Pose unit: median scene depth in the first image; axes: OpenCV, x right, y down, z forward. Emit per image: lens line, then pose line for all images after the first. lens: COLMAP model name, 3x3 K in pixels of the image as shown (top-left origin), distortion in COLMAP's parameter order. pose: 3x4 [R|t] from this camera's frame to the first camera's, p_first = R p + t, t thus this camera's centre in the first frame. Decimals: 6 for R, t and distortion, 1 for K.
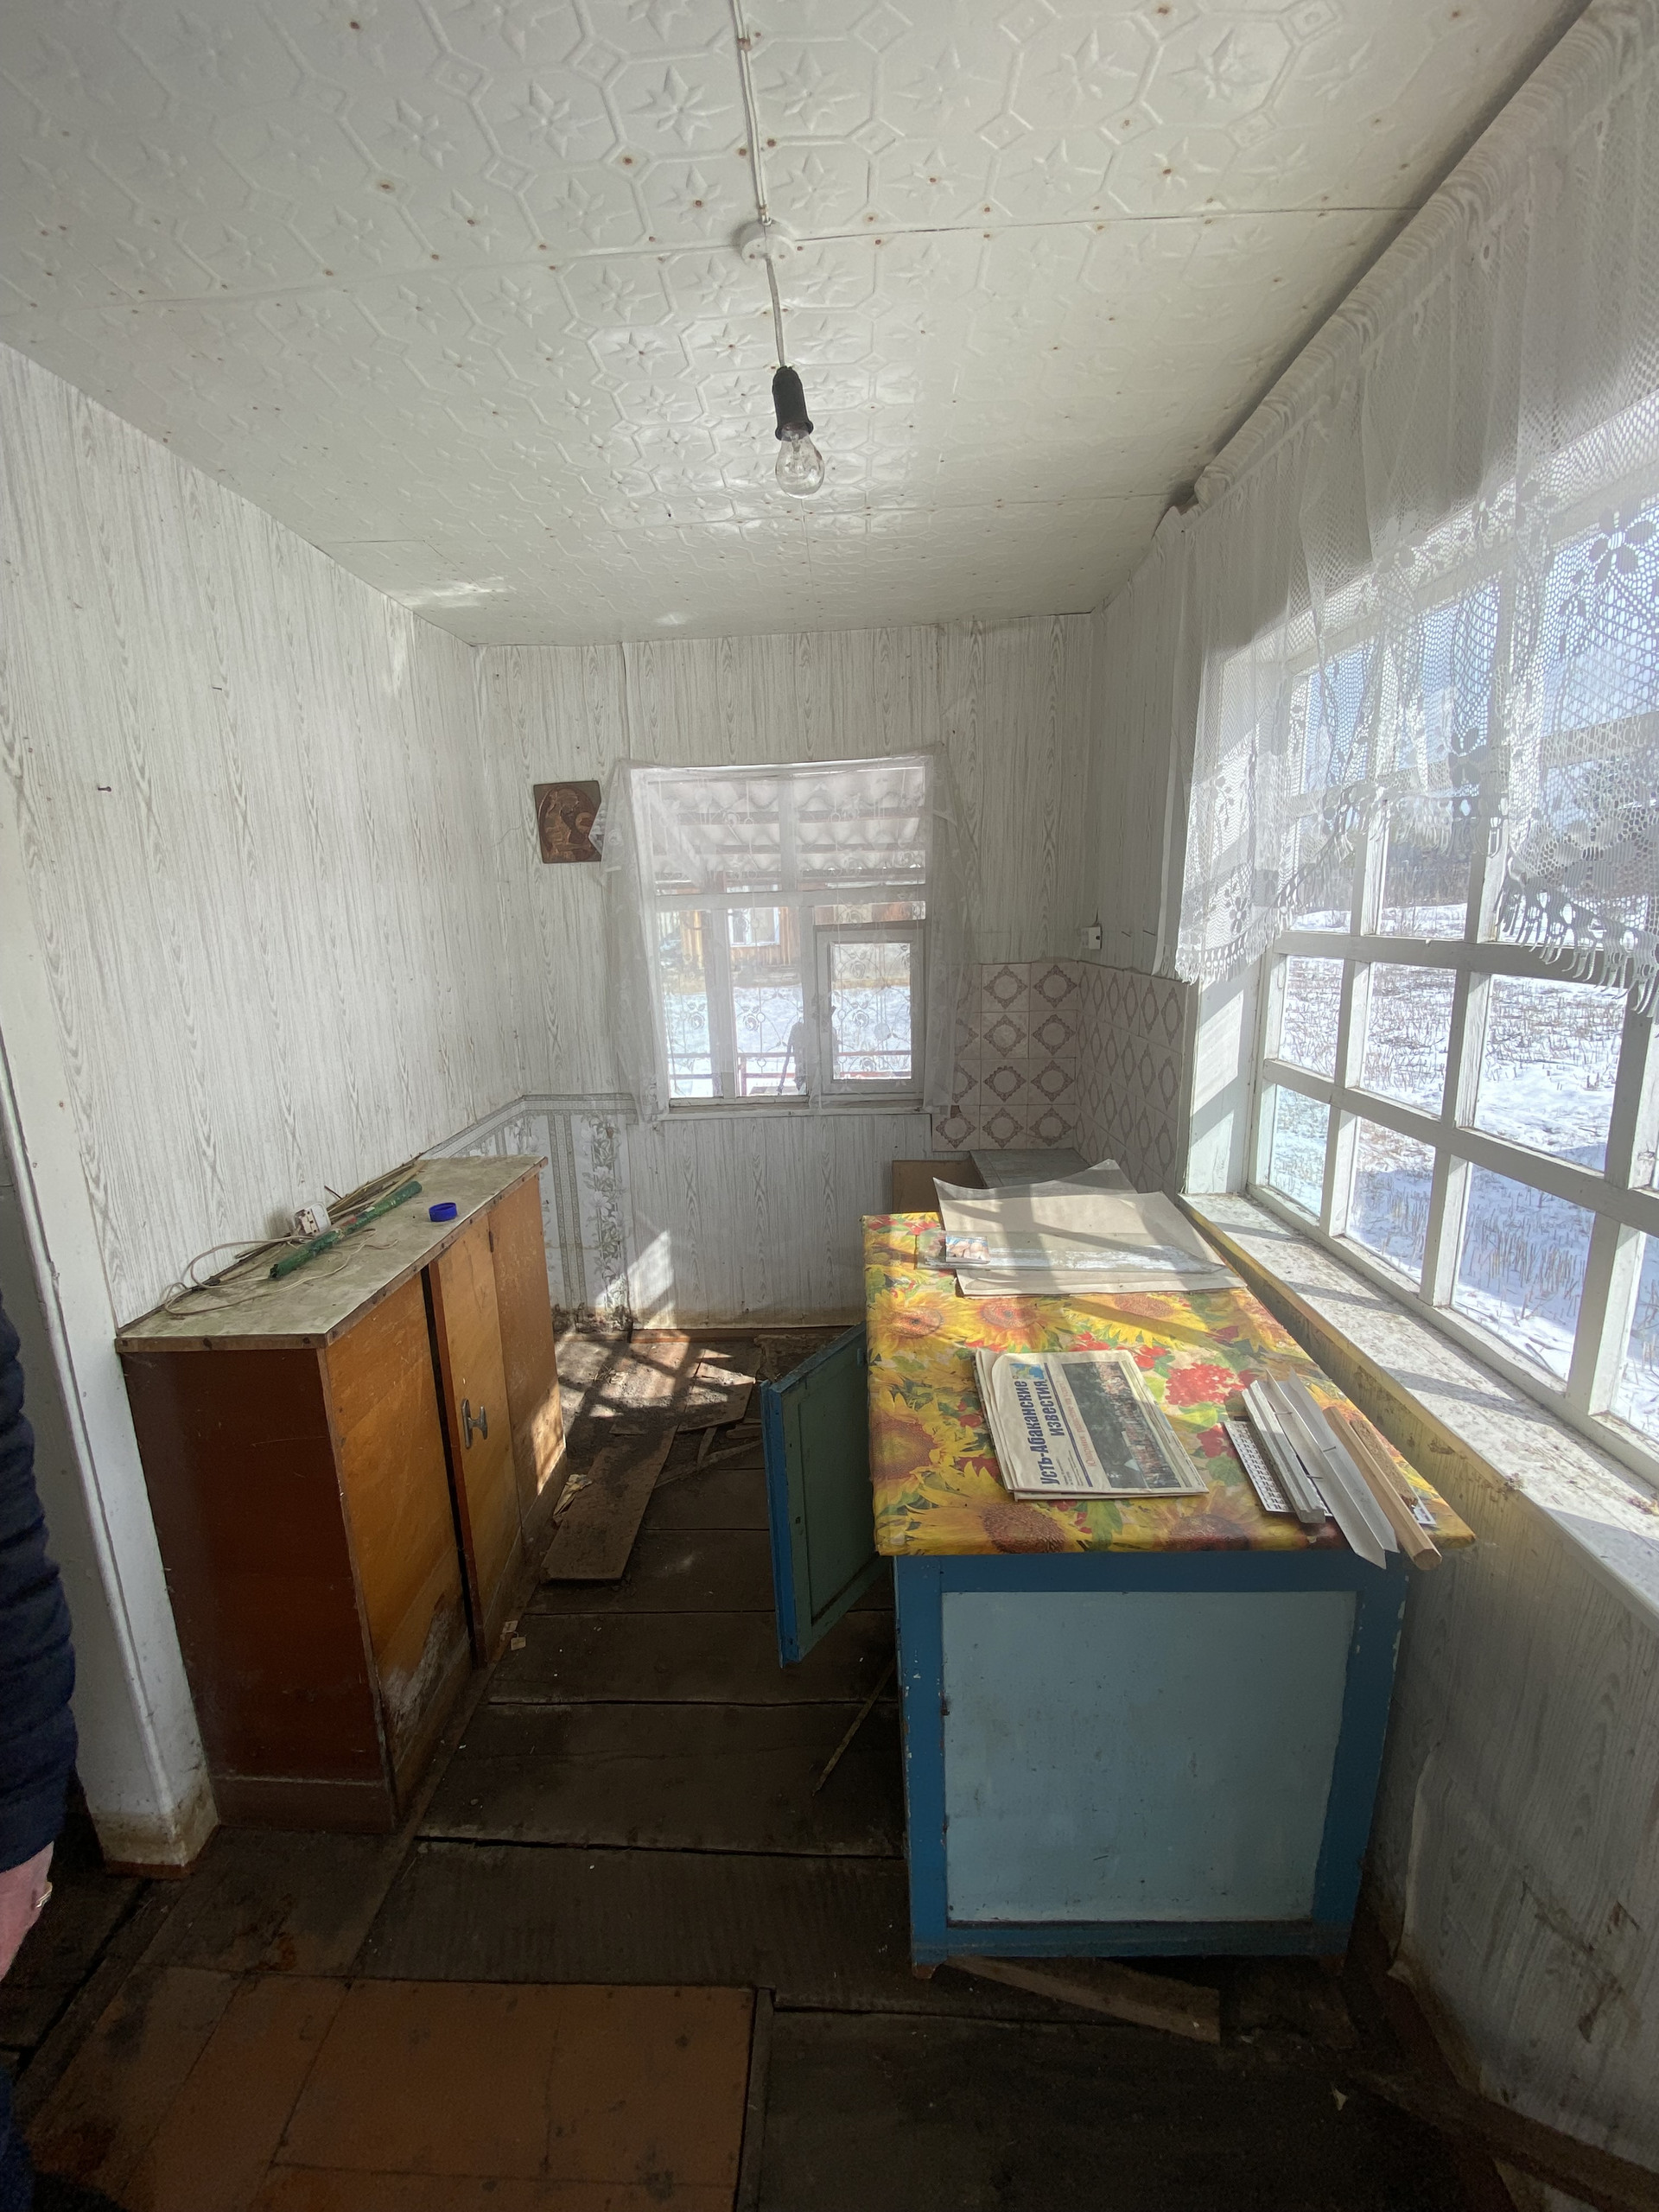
lens RADIAL K [[881.5, 0, 820.7], [0, 881.5, 1092.7], [0, 0, 1]] dist [-0.000416, -0.013041]
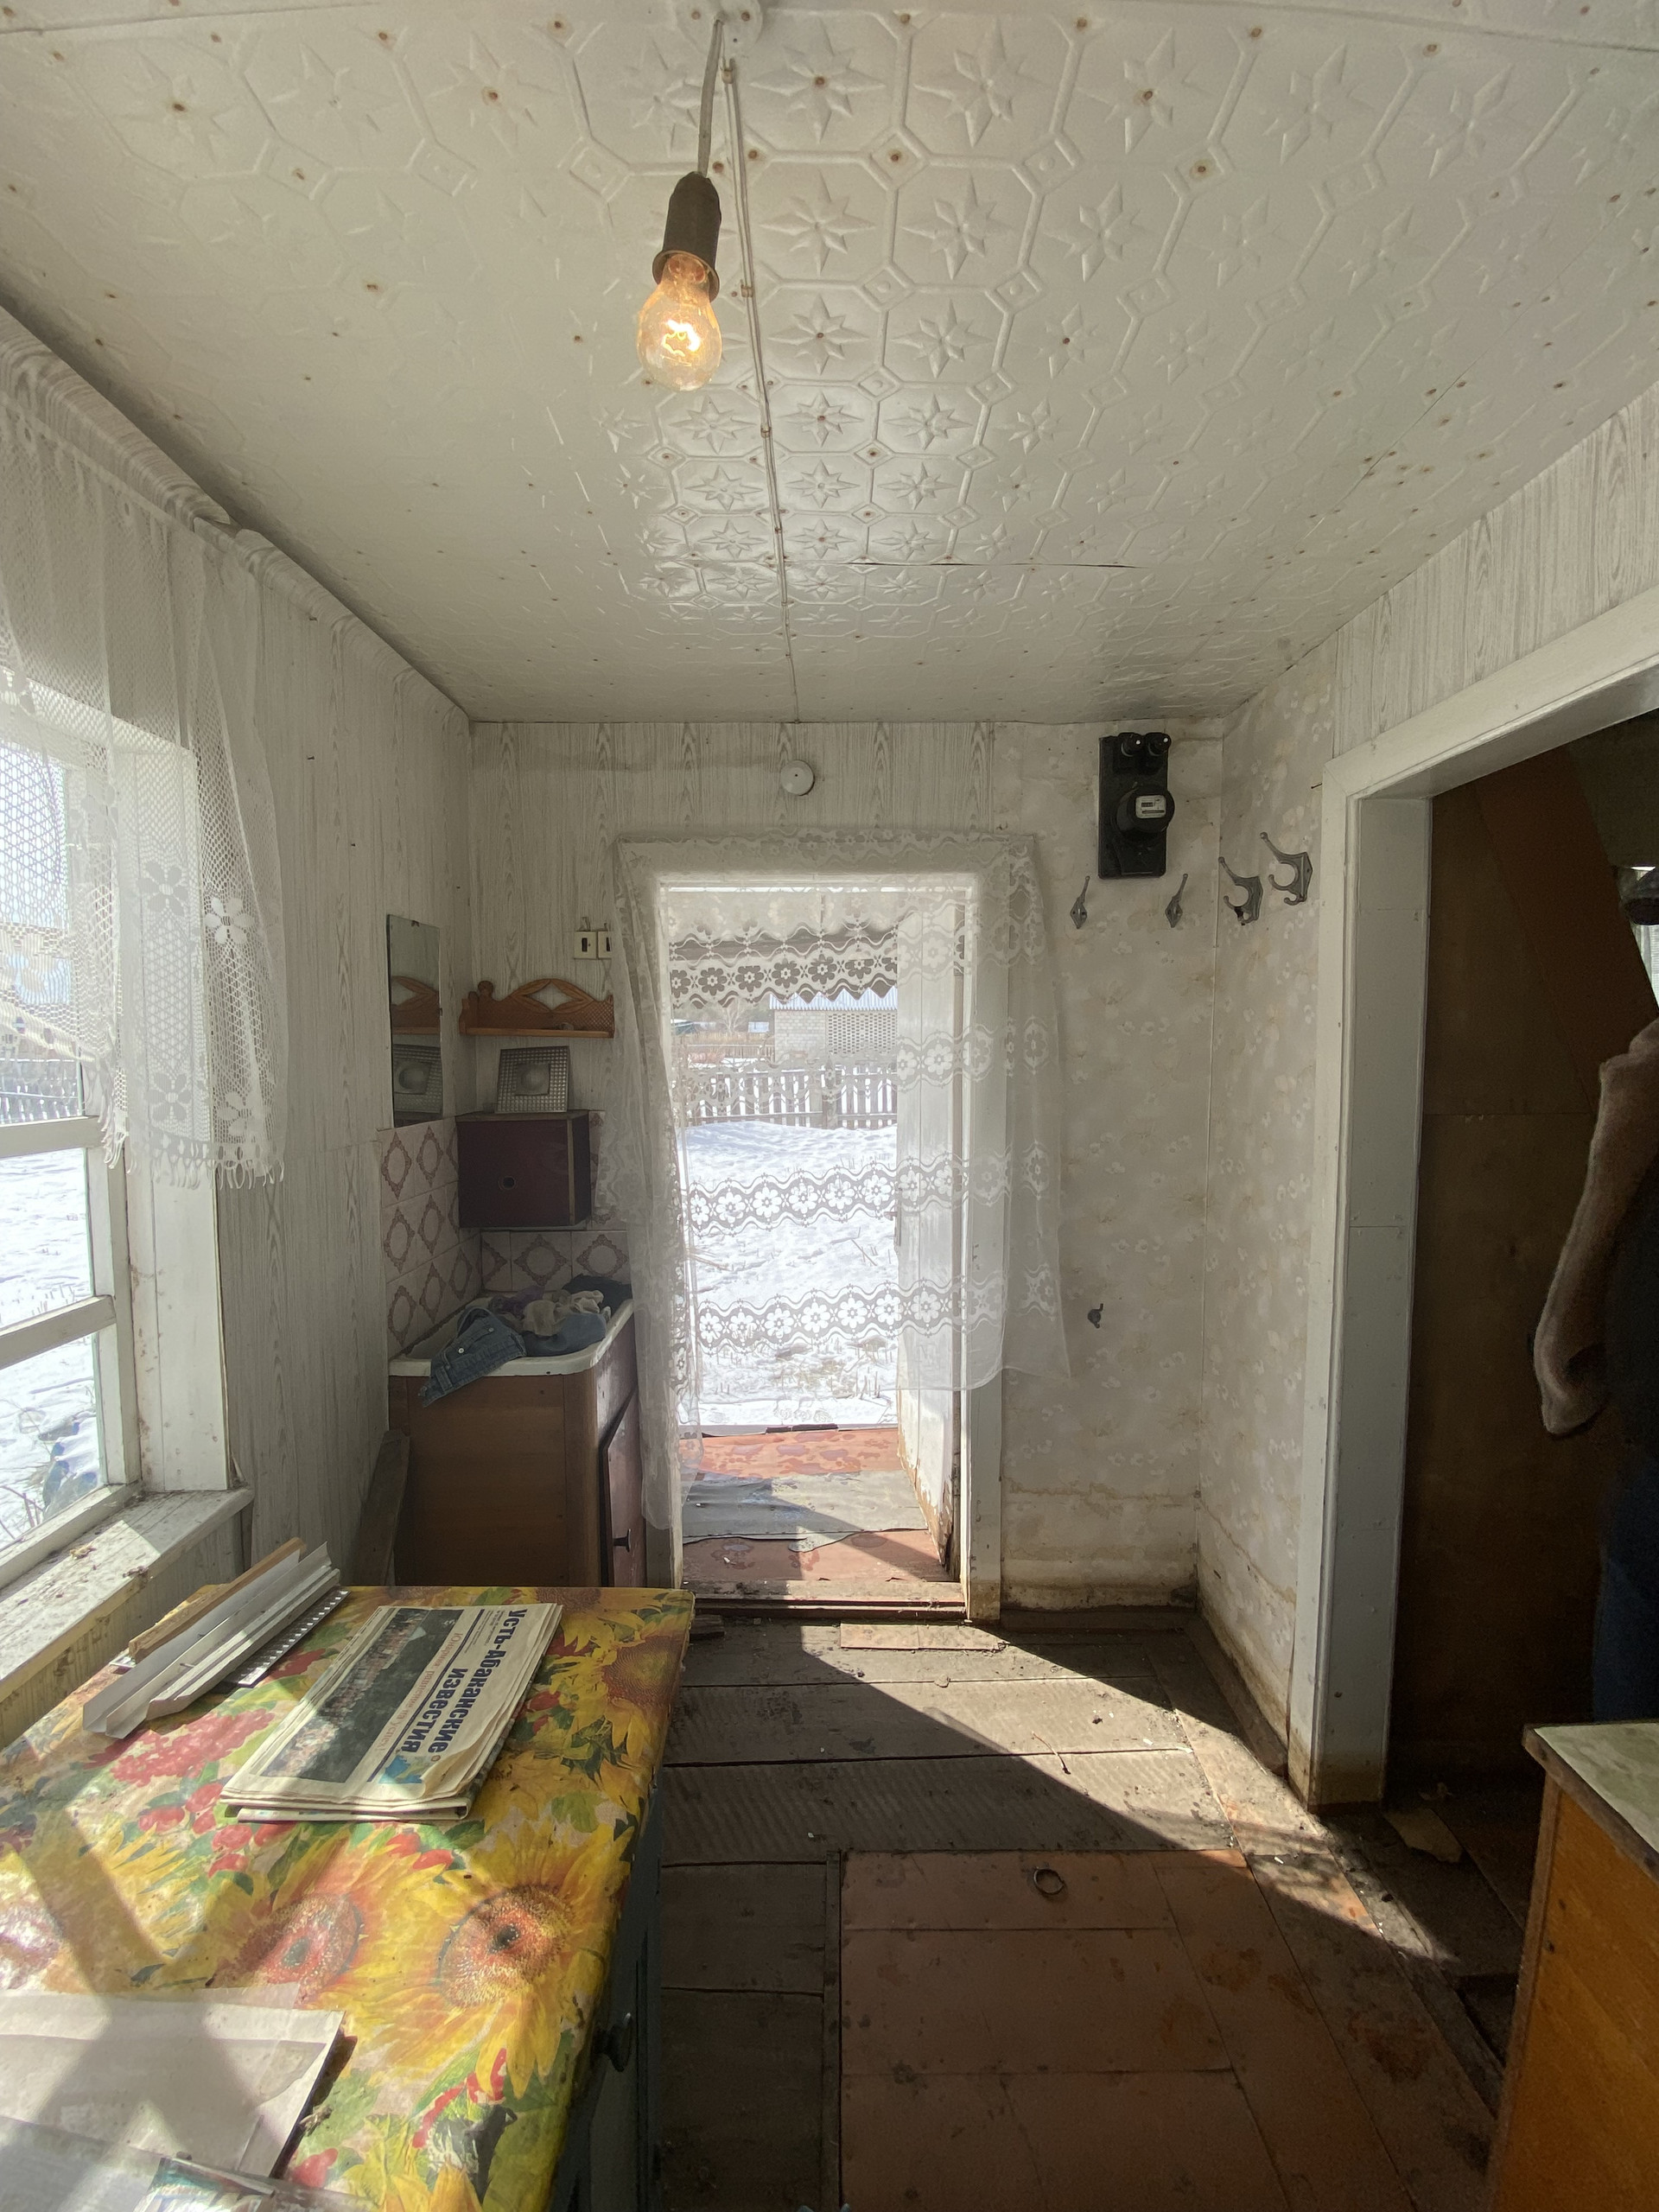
lens RADIAL K [[881.5, 0, 820.7], [0, 881.5, 1092.7], [0, 0, 1]] dist [-0.000416, -0.013041]
pose [[-0.999093, 0.035933, -0.022844, -0.080822], [0.028654, 0.964230, 0.263513, -0.353085], [0.031495, 0.262620, -0.964385, 1.584571]]
